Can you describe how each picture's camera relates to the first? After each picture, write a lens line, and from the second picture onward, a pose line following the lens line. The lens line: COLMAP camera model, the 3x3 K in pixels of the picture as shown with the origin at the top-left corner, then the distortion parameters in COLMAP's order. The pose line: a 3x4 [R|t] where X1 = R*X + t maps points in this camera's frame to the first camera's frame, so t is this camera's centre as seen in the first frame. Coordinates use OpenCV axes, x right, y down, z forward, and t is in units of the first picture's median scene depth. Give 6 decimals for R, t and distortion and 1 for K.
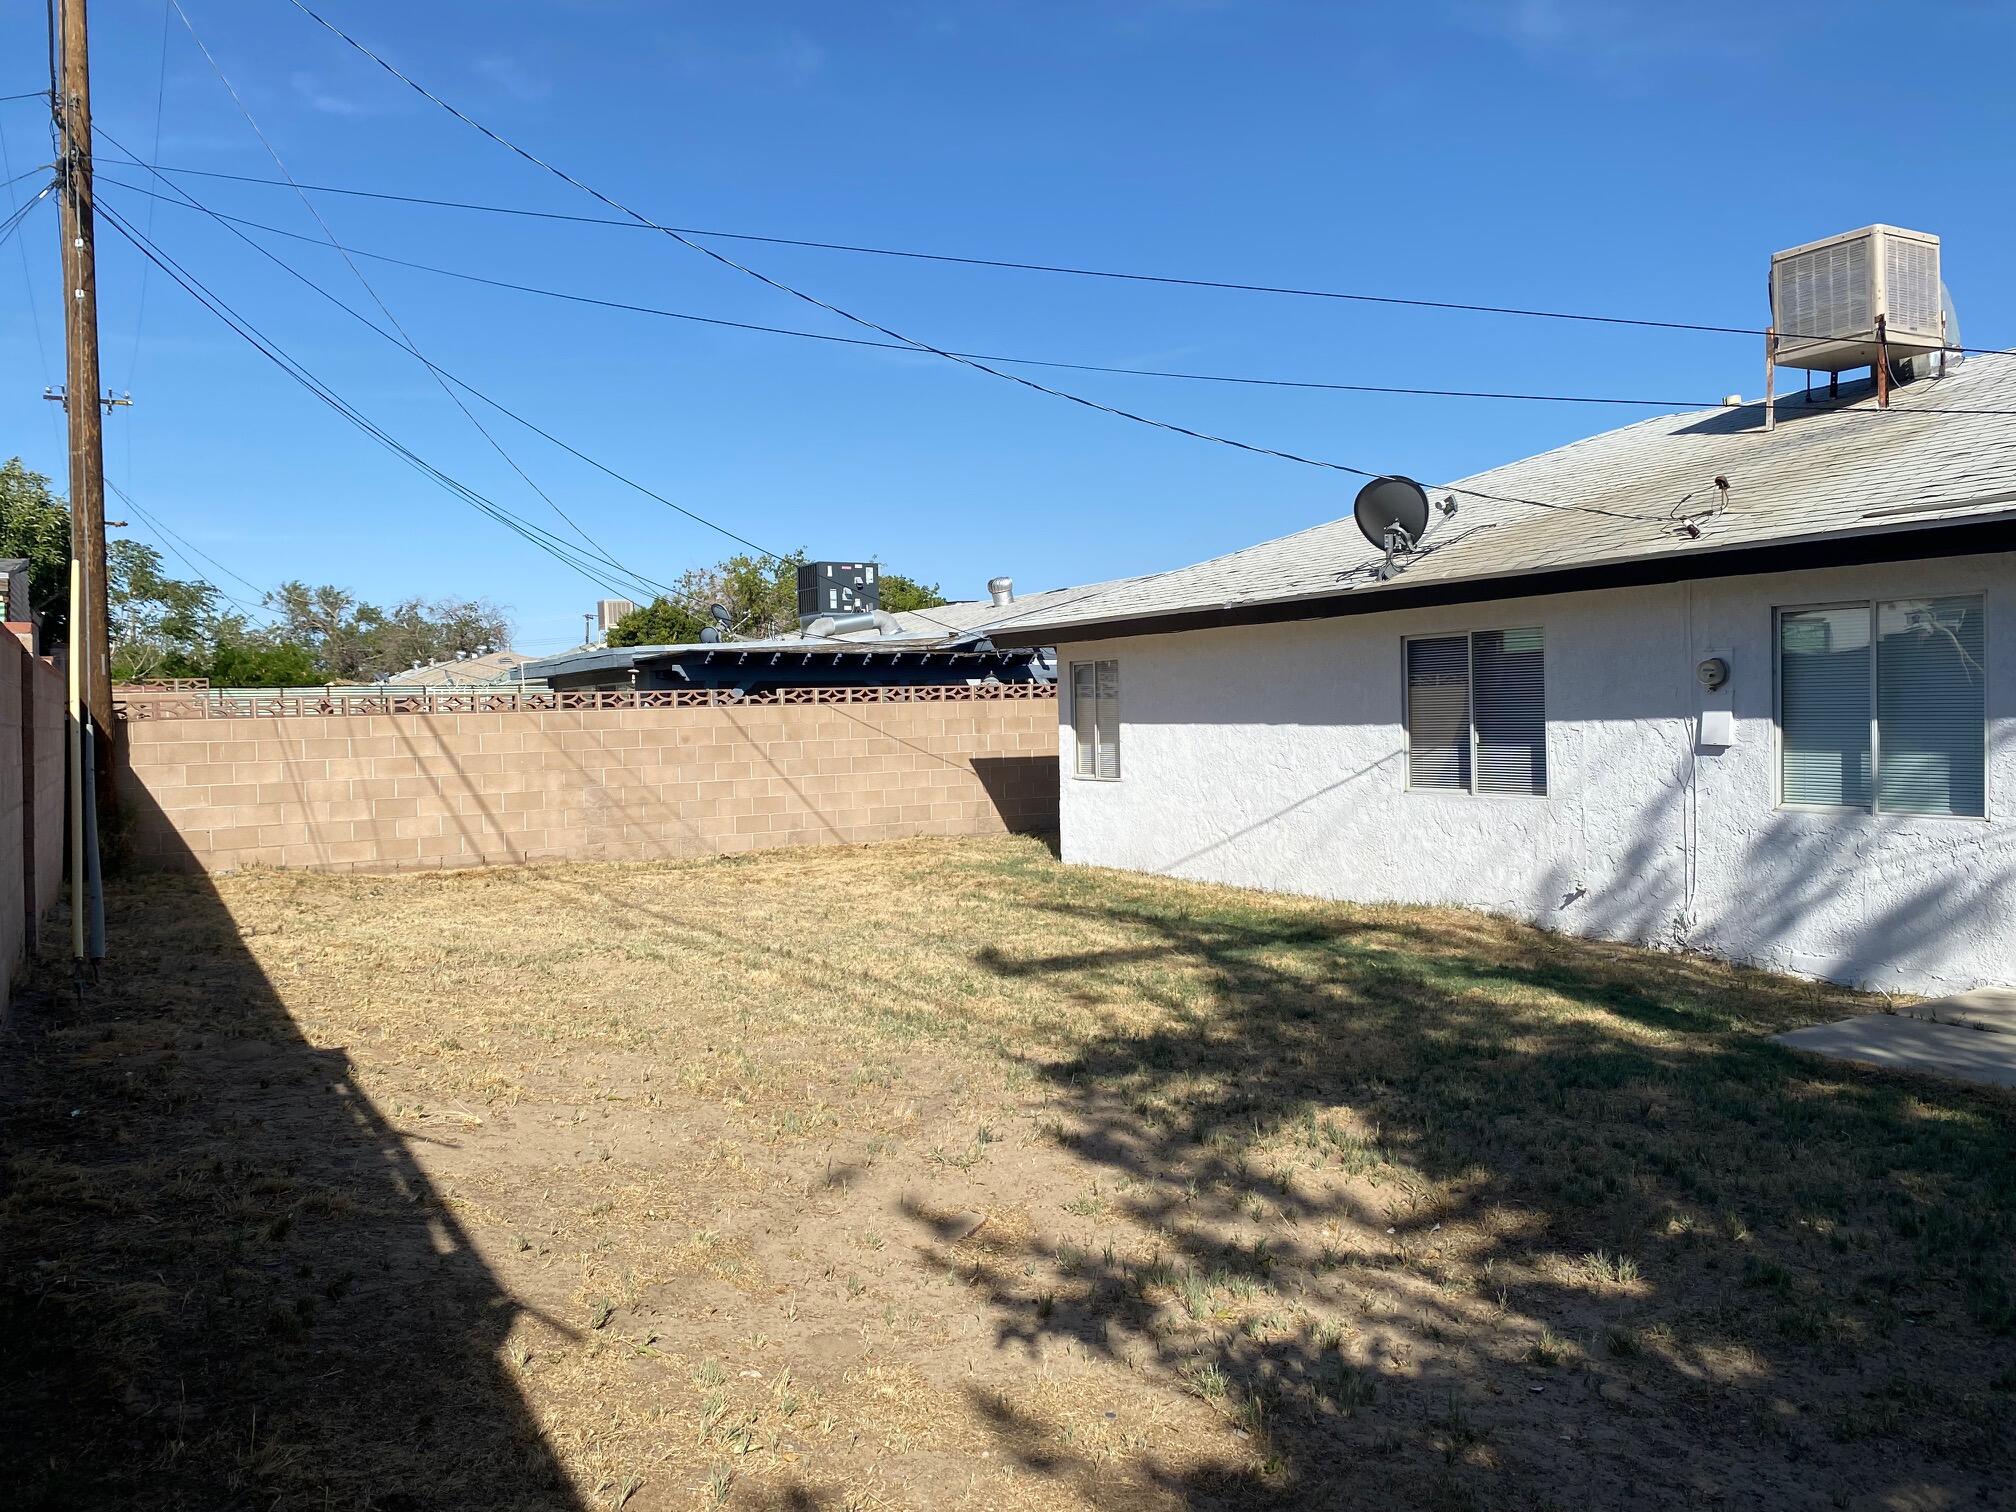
lens RADIAL K [[1529.8, 0, 1009.7], [0, 1529.8, 753.9], [0, 0, 1]] dist [0.033984, -0.040148]
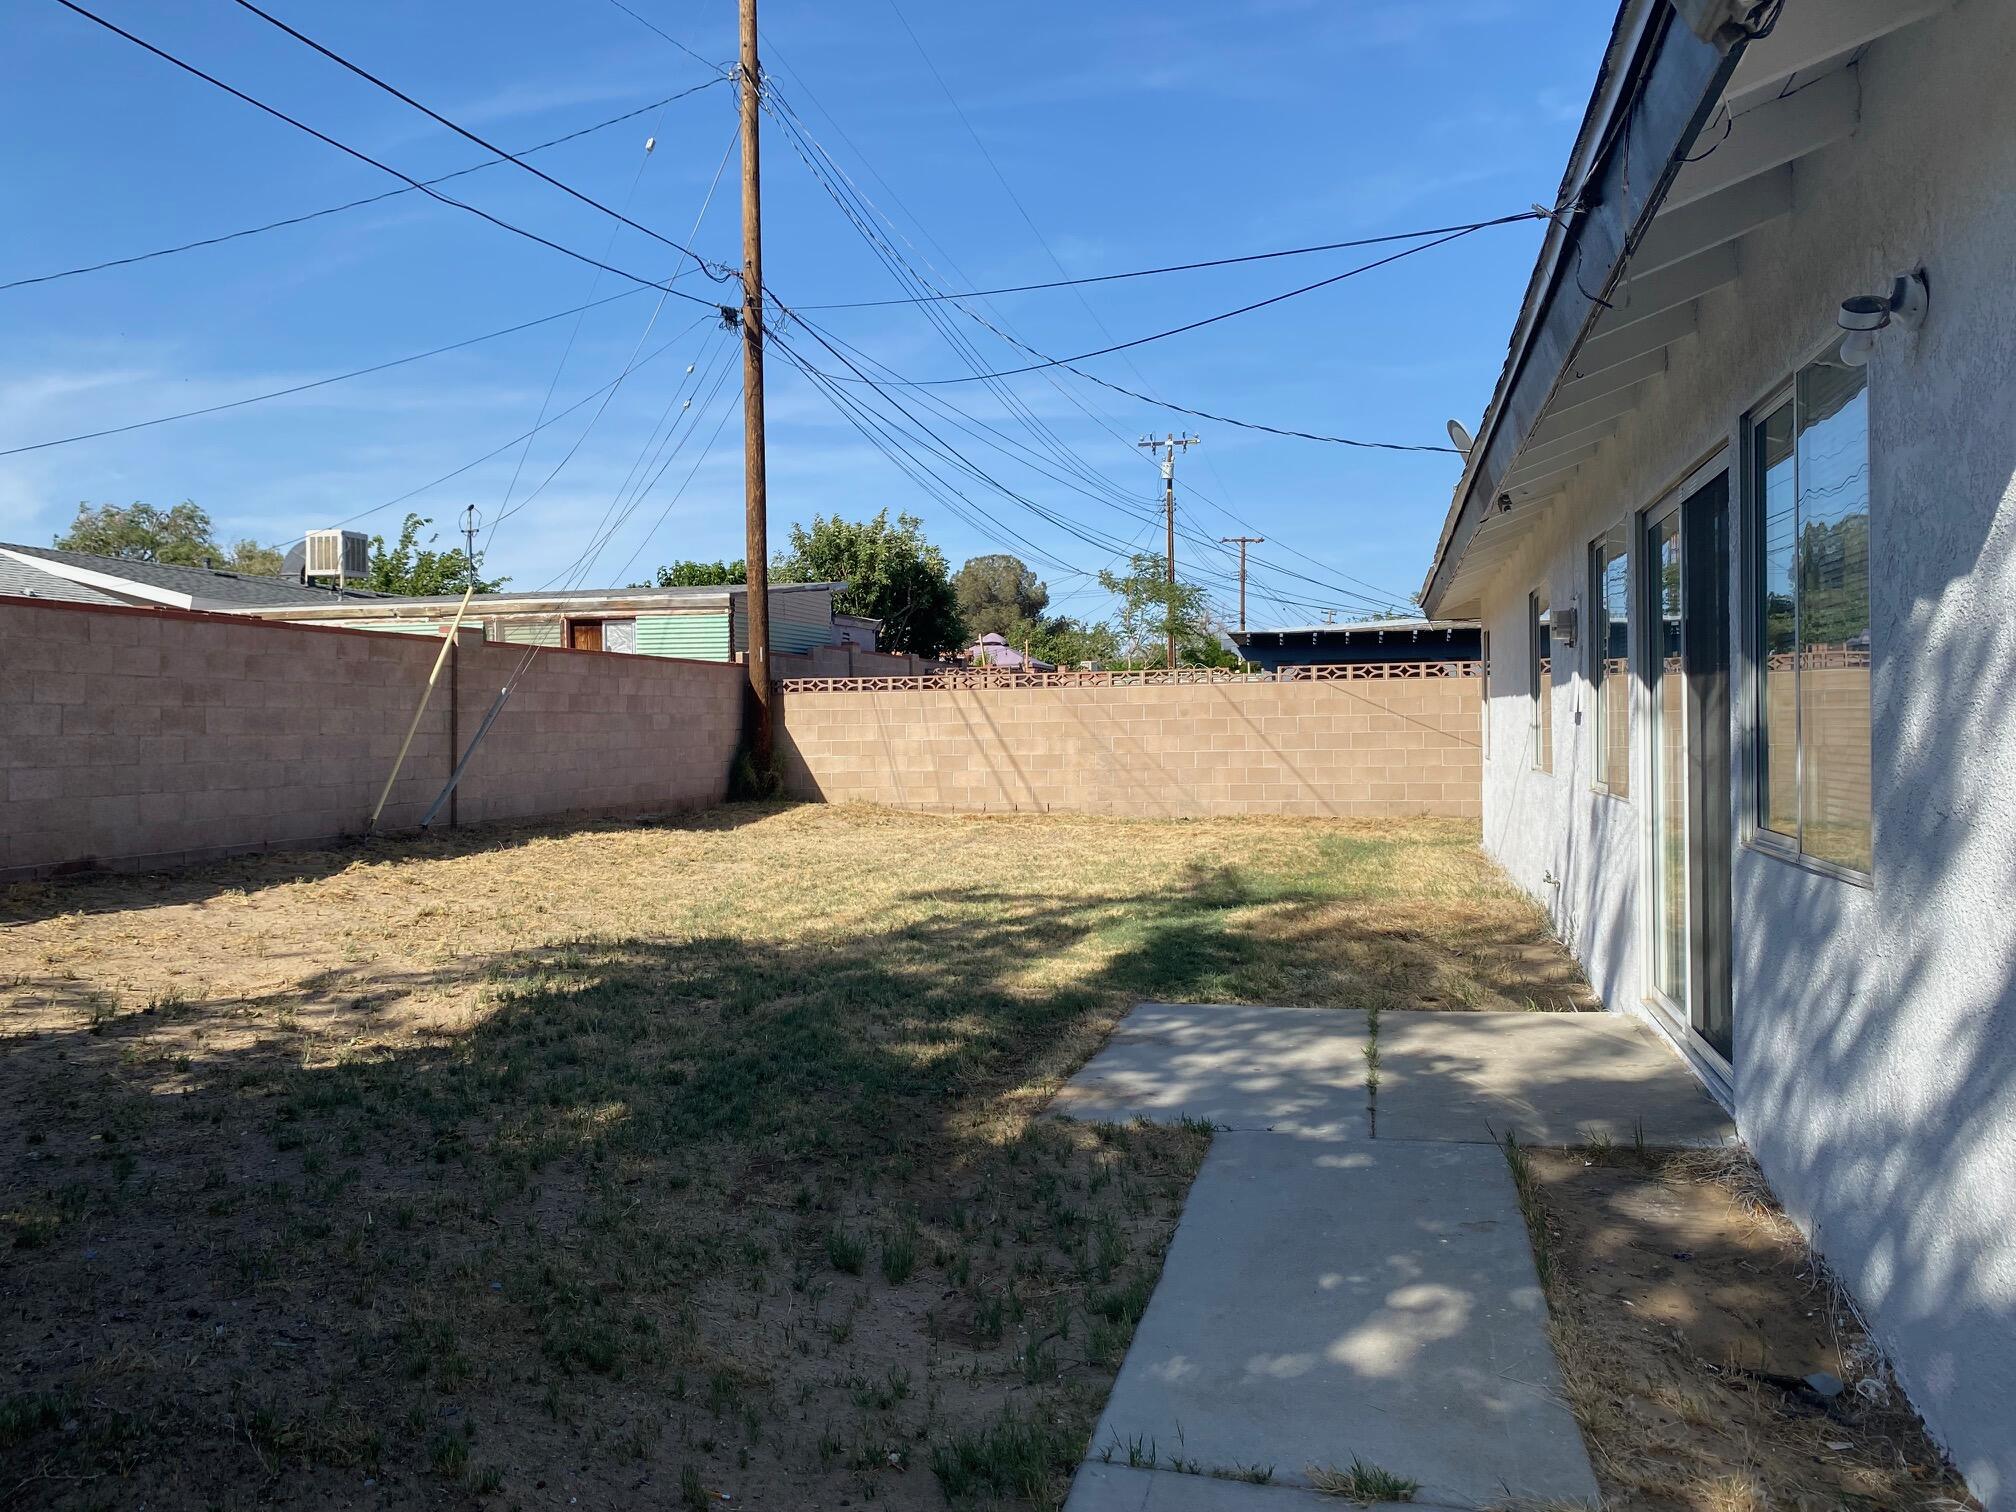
lens RADIAL K [[1529.8, 0, 1008.7], [0, 1529.8, 749.0], [0, 0, 1]] dist [0.033984, -0.040148]
pose [[0.691874, 0.035347, -0.721153, 0.534802], [-0.018888, 0.999345, 0.030862, -0.016196], [0.721771, -0.007732, 0.692088, 0.142486]]
